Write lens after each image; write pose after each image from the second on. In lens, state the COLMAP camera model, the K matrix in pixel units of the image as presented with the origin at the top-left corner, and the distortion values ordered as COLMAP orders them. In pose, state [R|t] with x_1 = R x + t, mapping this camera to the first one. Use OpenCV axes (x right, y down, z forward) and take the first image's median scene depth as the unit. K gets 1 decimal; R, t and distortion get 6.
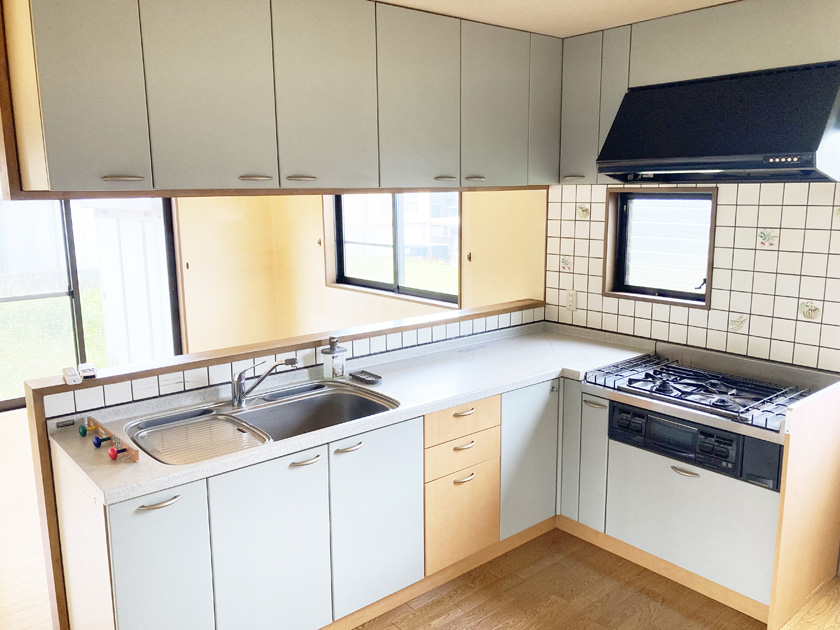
lens RADIAL K [[690.7, 0, 421.4], [0, 690.7, 313.7], [0, 0, 1]] dist [0.043431, -0.045518]
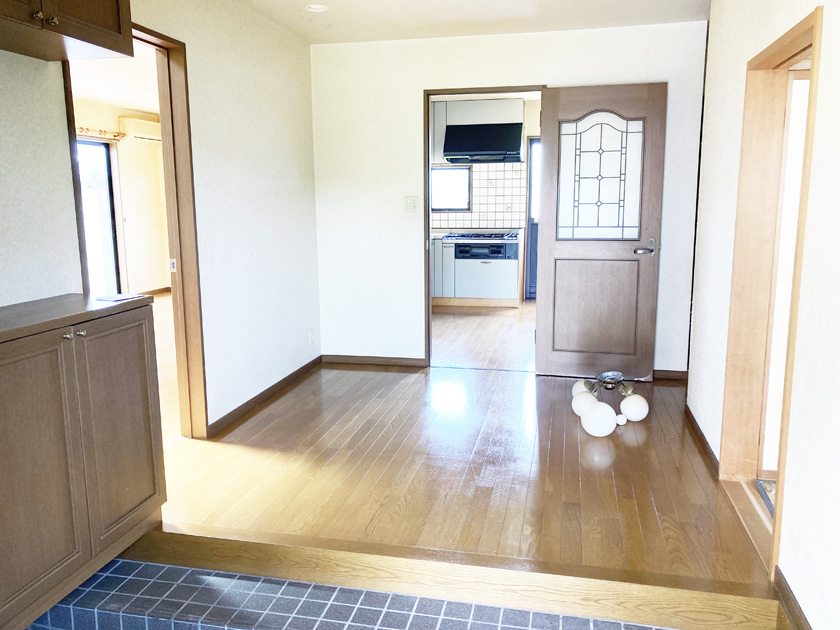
lens RADIAL K [[690.7, 0, 418.3], [0, 690.7, 315.3], [0, 0, 1]] dist [0.043431, -0.045518]
pose [[0.797857, -0.095063, 0.595304, -1.417260], [0.111062, 0.993765, 0.009842, 0.352141], [-0.592527, 0.058263, 0.803440, -1.004472]]
